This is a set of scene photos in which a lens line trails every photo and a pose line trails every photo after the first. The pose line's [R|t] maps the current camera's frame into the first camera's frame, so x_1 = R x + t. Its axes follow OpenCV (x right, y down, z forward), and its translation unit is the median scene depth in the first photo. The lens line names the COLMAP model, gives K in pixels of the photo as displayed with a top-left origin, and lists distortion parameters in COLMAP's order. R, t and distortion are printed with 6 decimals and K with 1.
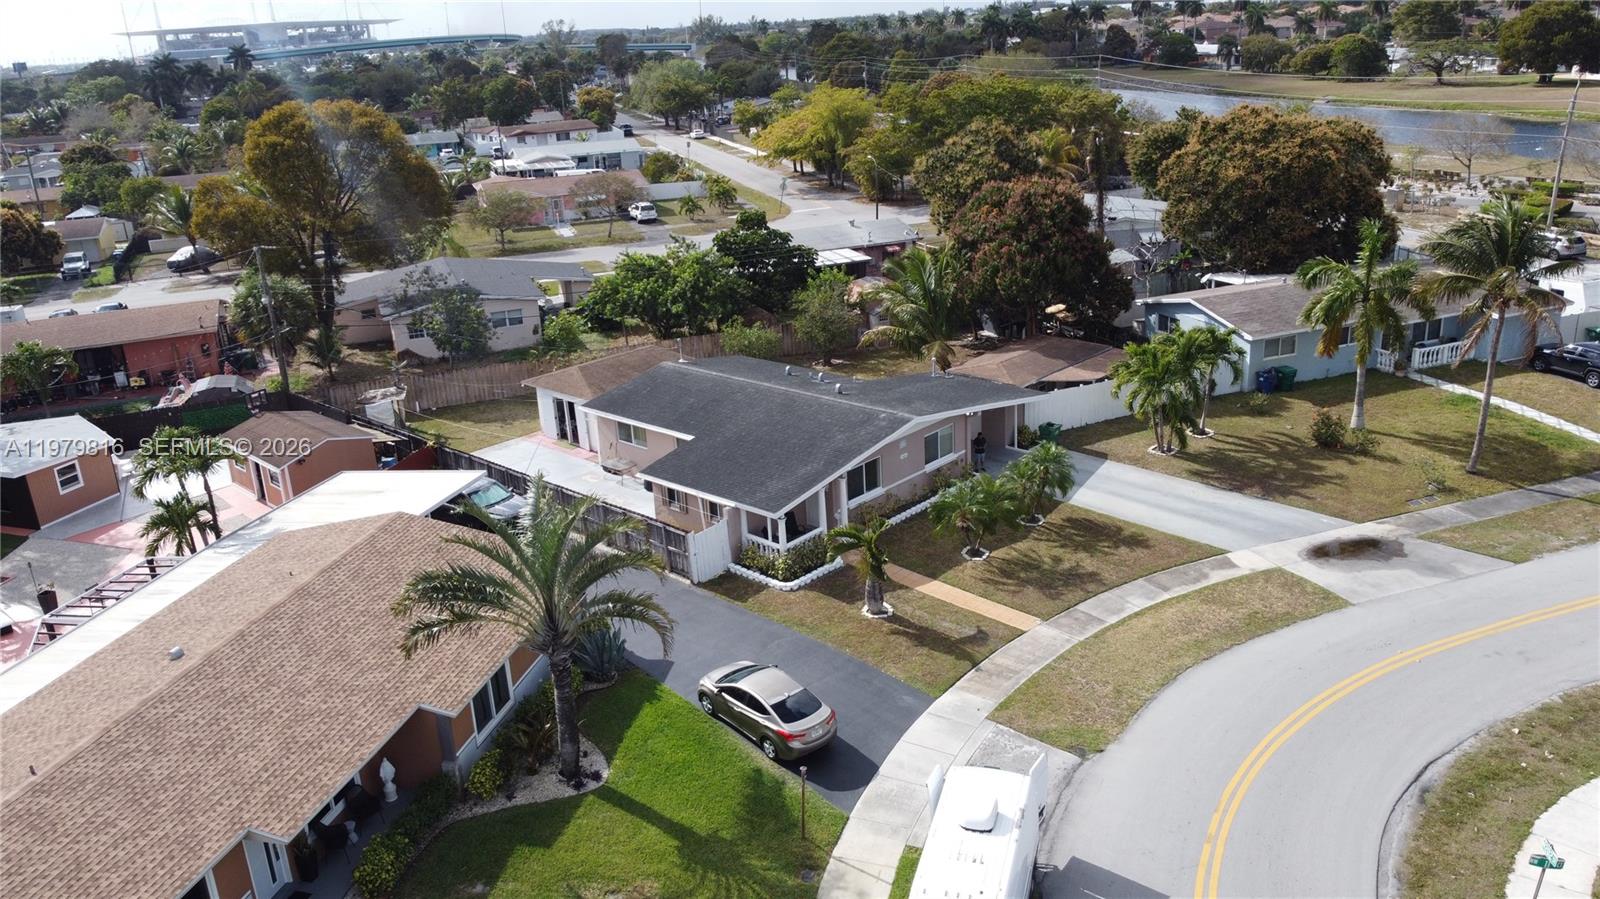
lens RADIAL K [[1213.6, 0, 800.0], [0, 1213.6, 449.5], [0, 0, 1]] dist [0.001156, -0.008913]
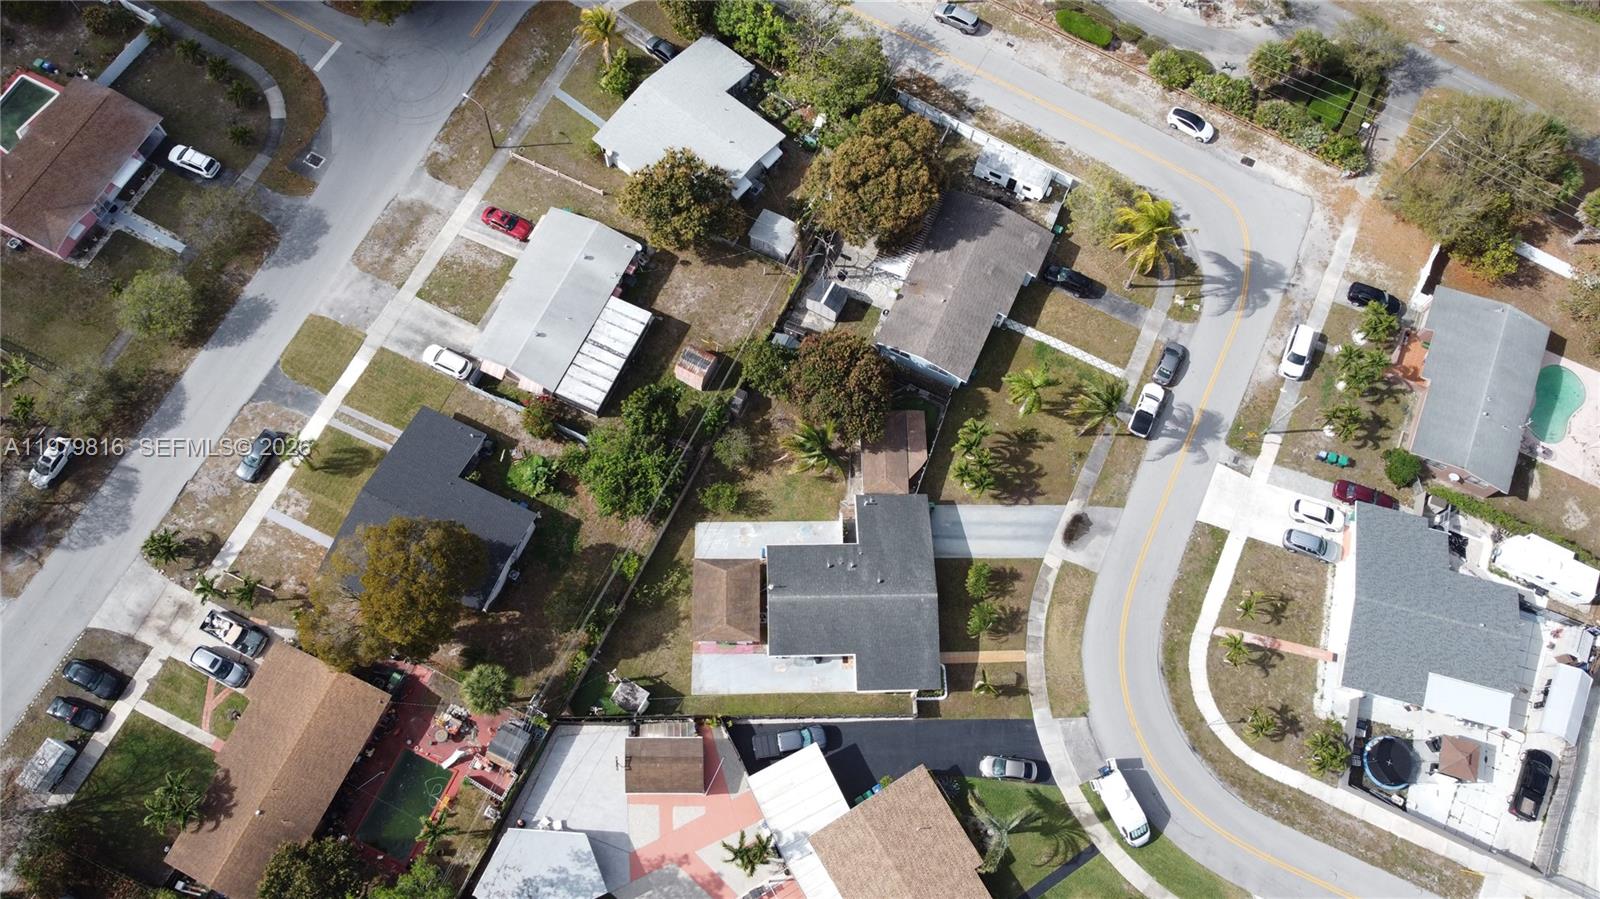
lens RADIAL K [[1213.6, 0, 800.0], [0, 1213.6, 449.5], [0, 0, 1]] dist [0.001156, -0.008913]
pose [[0.704297, -0.638110, 0.311098, -0.597460], [0.168371, 0.575868, 0.800017, -1.990889], [-0.689650, -0.511069, 0.513021, 0.148559]]
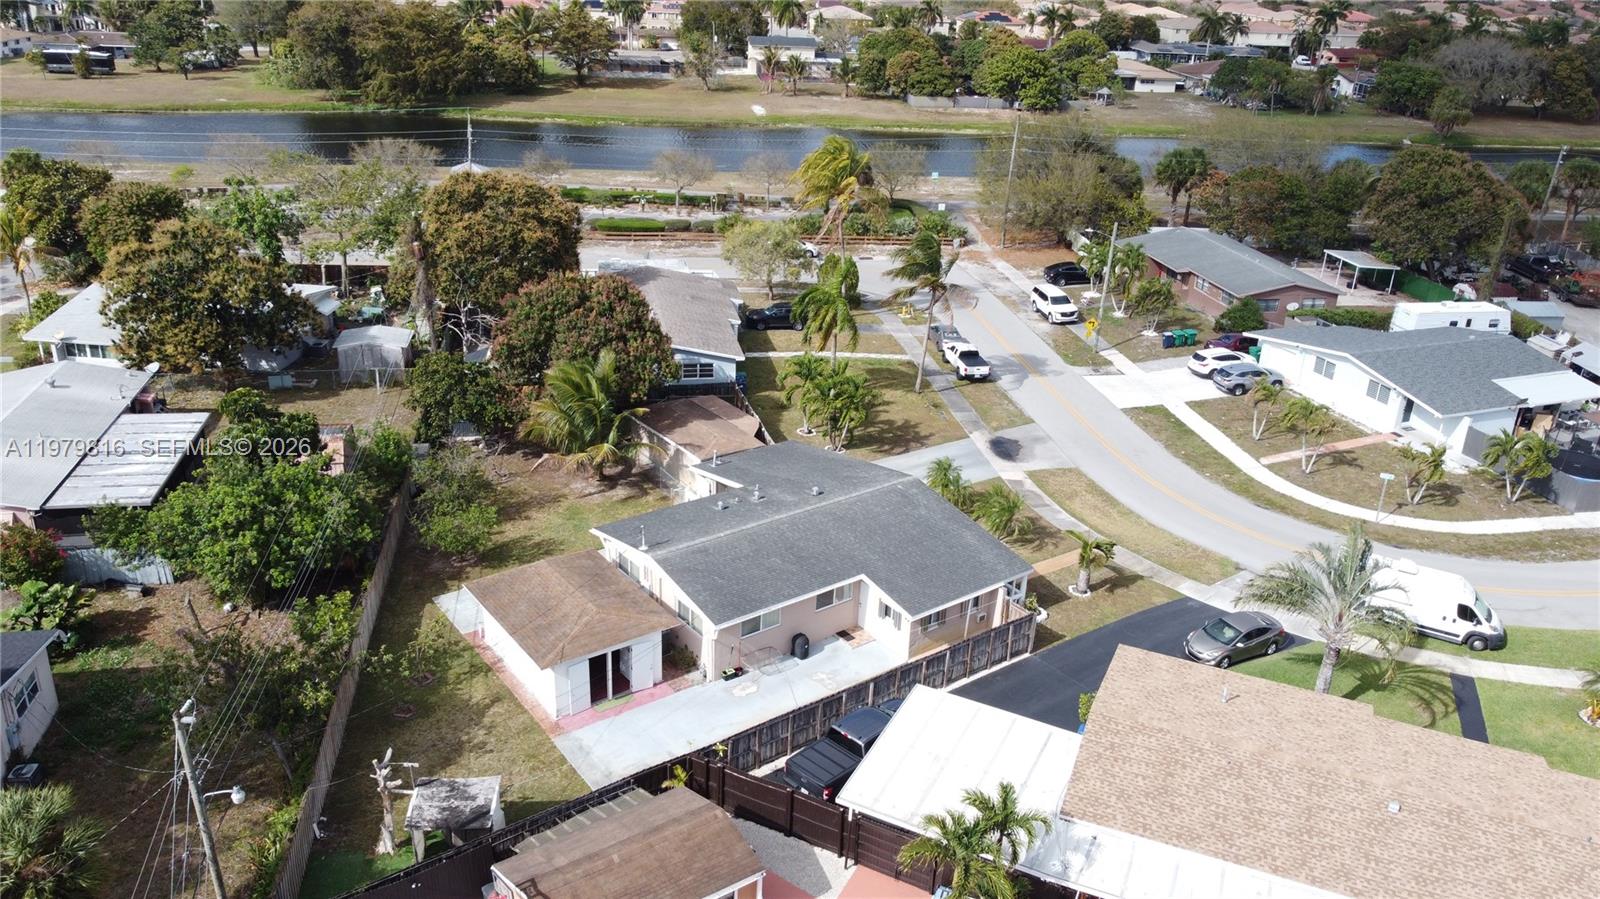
lens RADIAL K [[1213.6, 0, 800.0], [0, 1213.6, 449.5], [0, 0, 1]] dist [0.001156, -0.008913]
pose [[0.161940, -0.329741, 0.930079, -1.048239], [0.280426, 0.919039, 0.277001, -0.420440], [-0.946117, 0.215960, 0.241297, 0.786703]]
